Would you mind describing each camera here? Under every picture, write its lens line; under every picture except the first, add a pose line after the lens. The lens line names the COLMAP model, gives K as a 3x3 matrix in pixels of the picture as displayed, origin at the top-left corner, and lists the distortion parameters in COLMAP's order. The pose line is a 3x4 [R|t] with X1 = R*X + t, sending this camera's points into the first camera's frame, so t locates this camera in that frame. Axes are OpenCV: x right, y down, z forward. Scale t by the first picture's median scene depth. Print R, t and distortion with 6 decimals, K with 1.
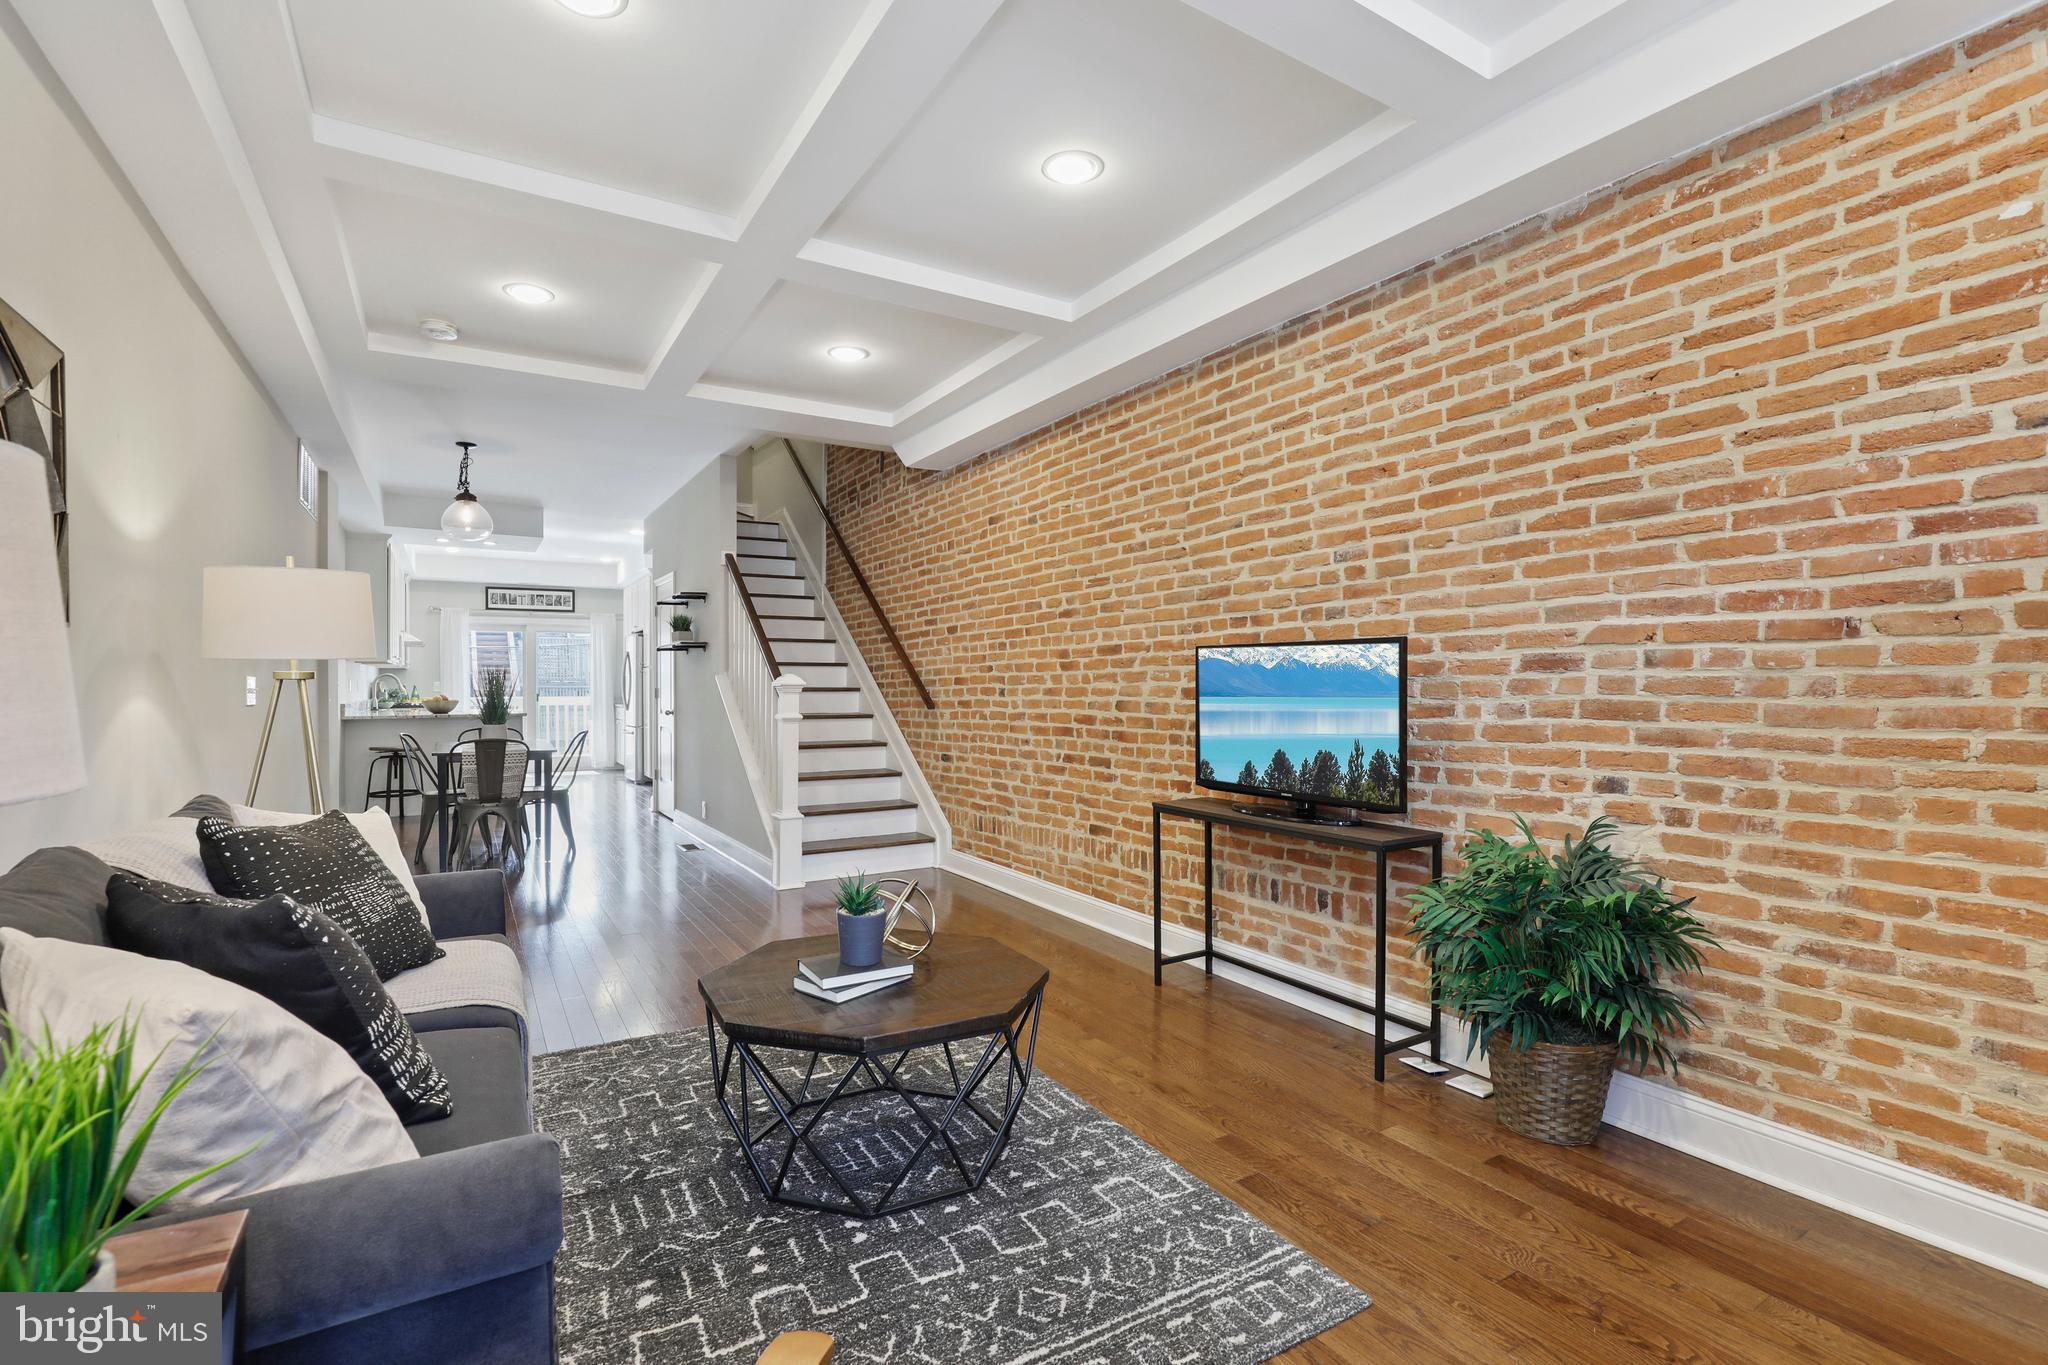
lens RADIAL K [[940.7, 0, 1023.8], [0, 940.7, 684.9], [0, 0, 1]] dist [-0.016287, 0.000839]
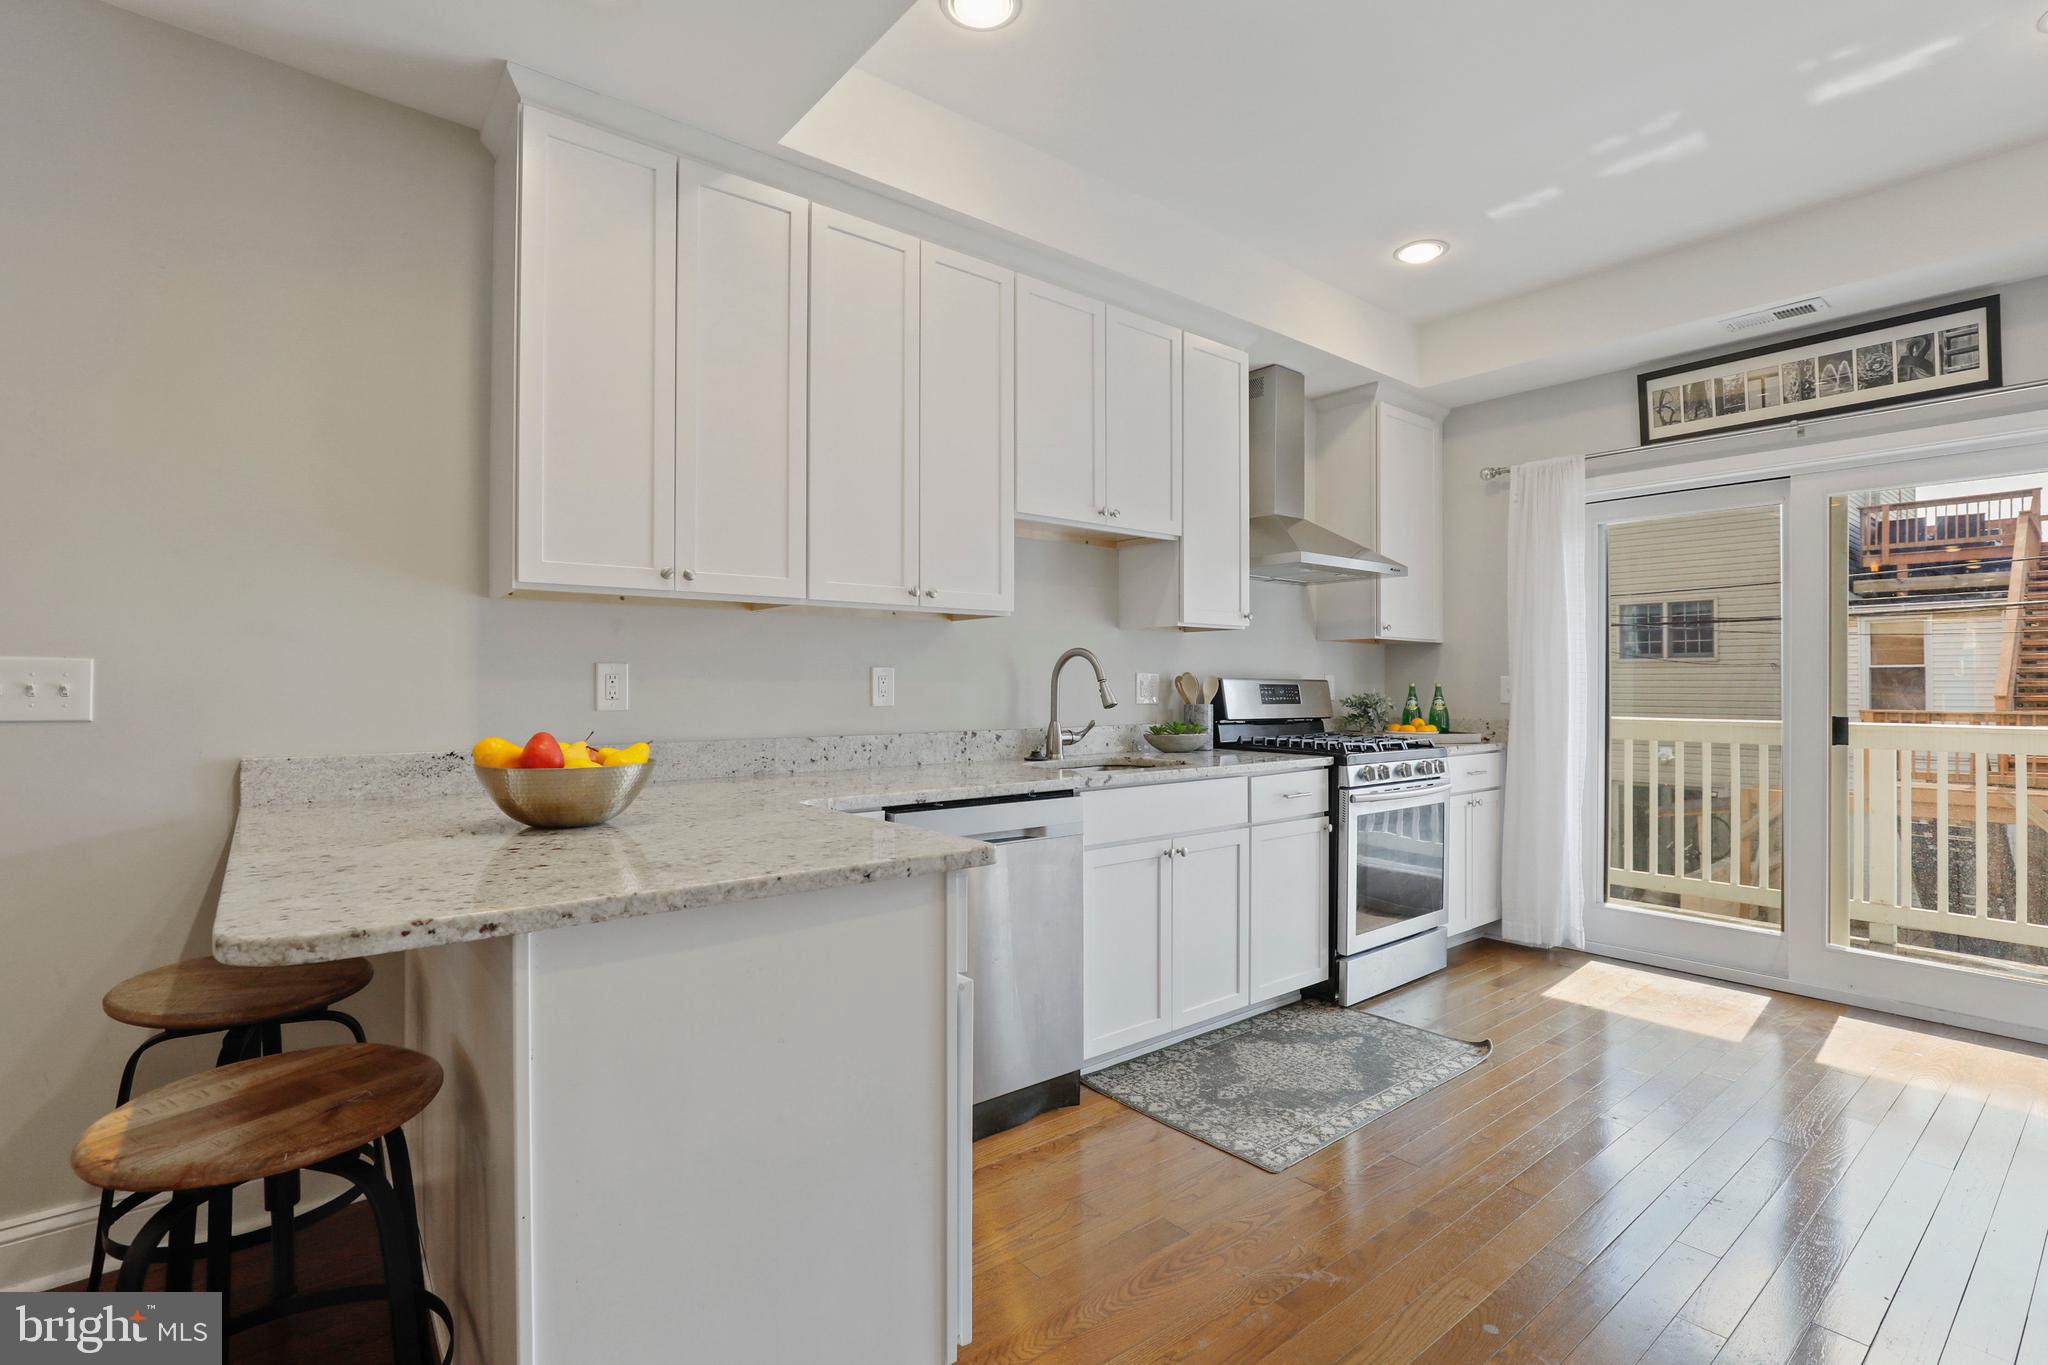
lens RADIAL K [[954.2, 0, 1024.4], [0, 954.2, 680.2], [0, 0, 1]] dist [-0.012236, 0.001324]
pose [[0.138445, -0.002260, -0.990368, -0.313080], [0.002243, 0.999996, -0.001969, -0.001484], [0.990368, -0.001949, 0.138450, 0.822367]]
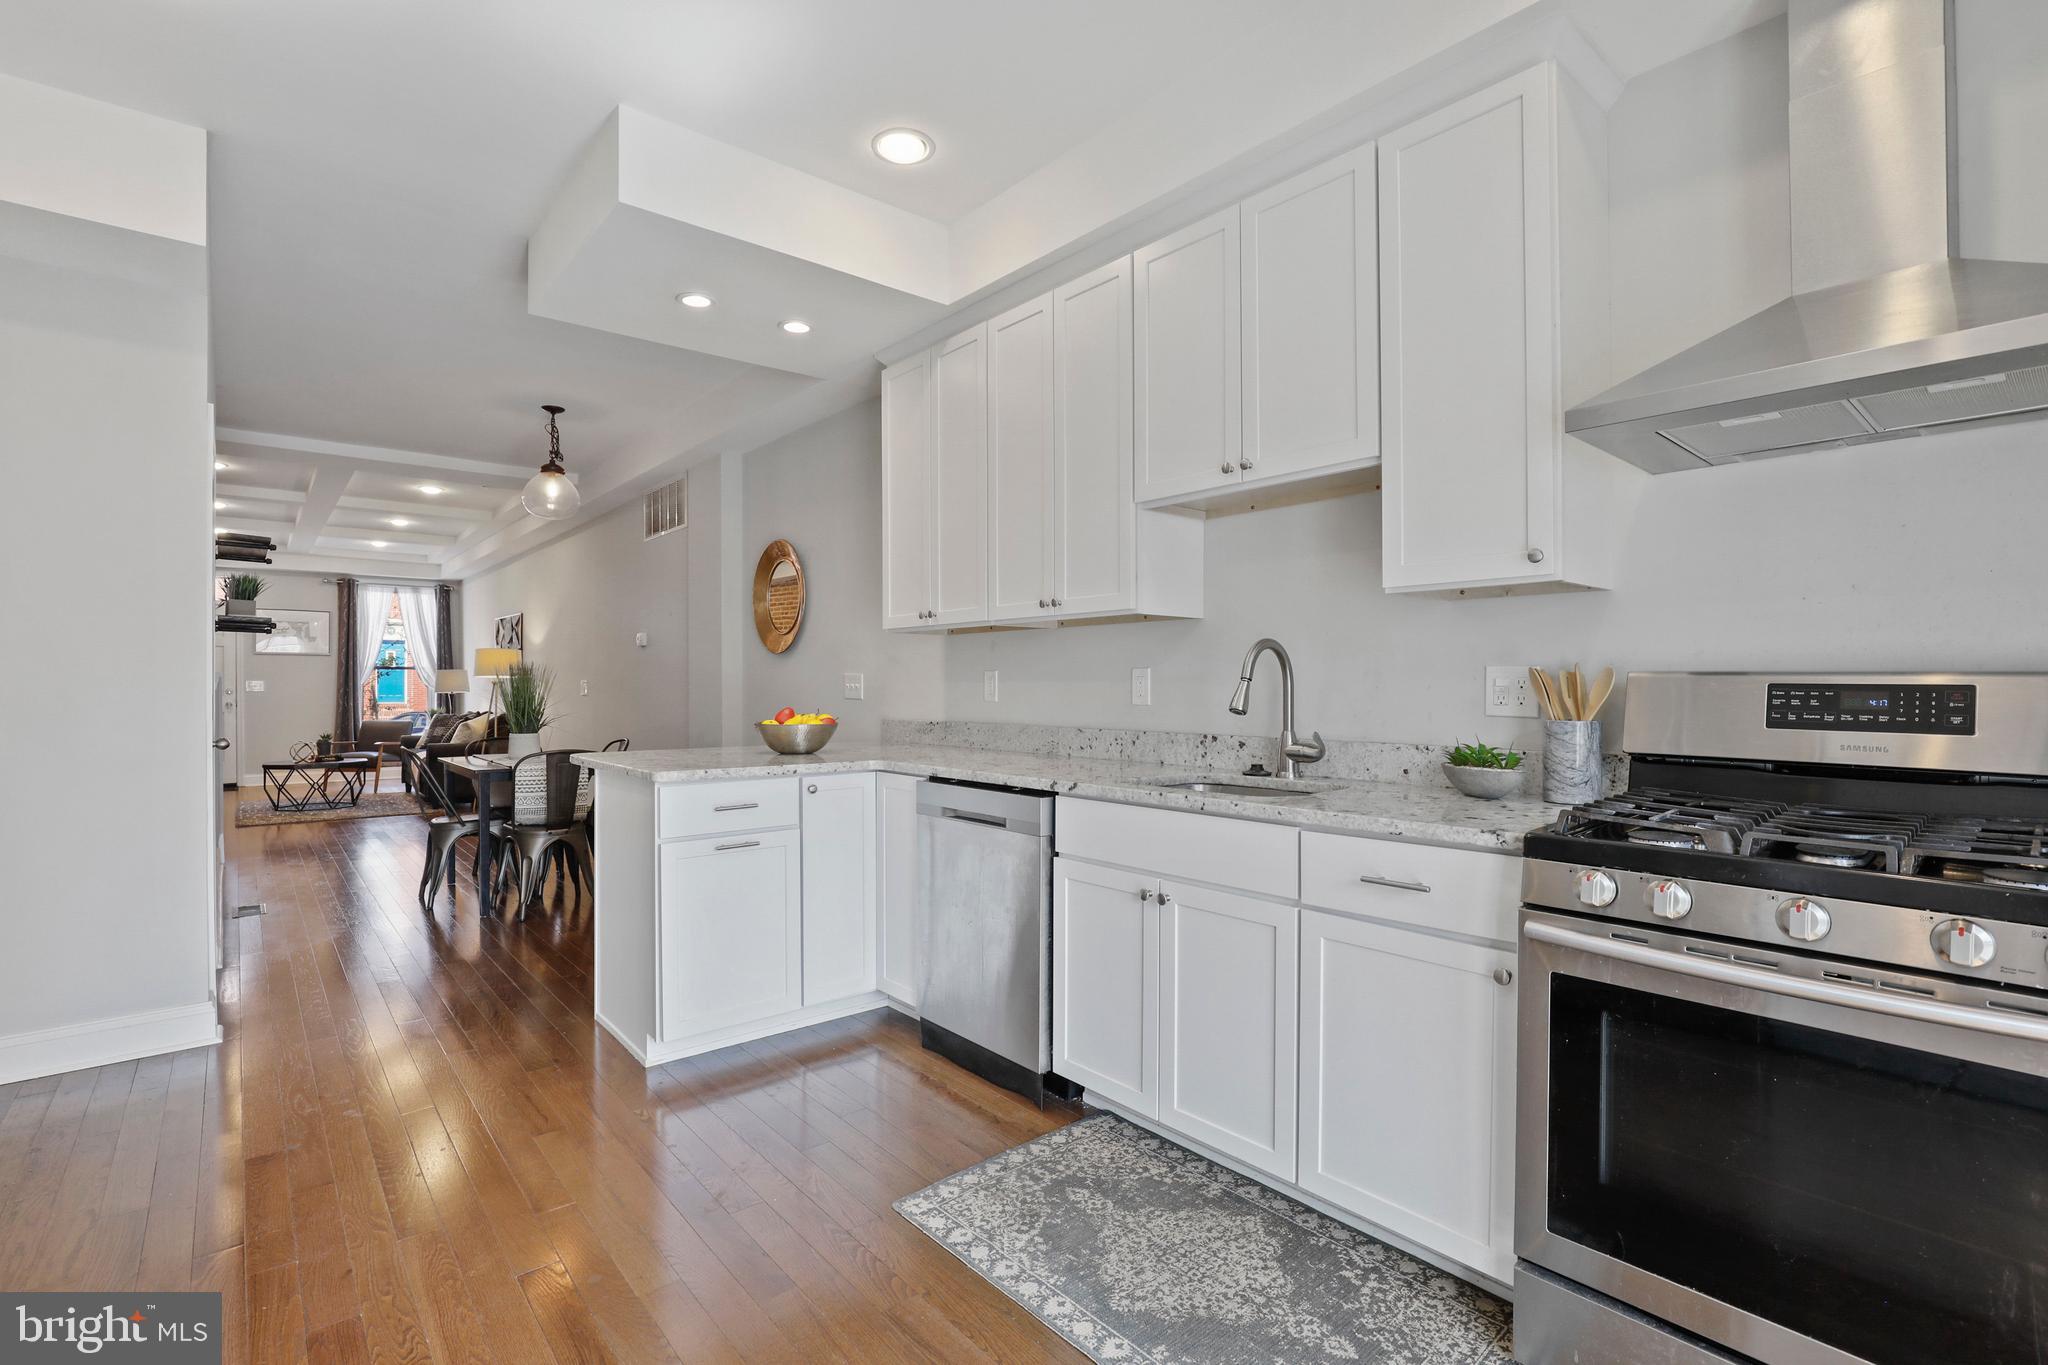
lens RADIAL K [[940.7, 0, 1023.8], [0, 940.7, 684.9], [0, 0, 1]] dist [-0.016287, 0.000839]
pose [[-0.986490, 0.003115, -0.163793, -0.502938], [0.003279, 0.999994, -0.000729, -0.000701], [0.163790, -0.001256, -0.986494, 1.093117]]
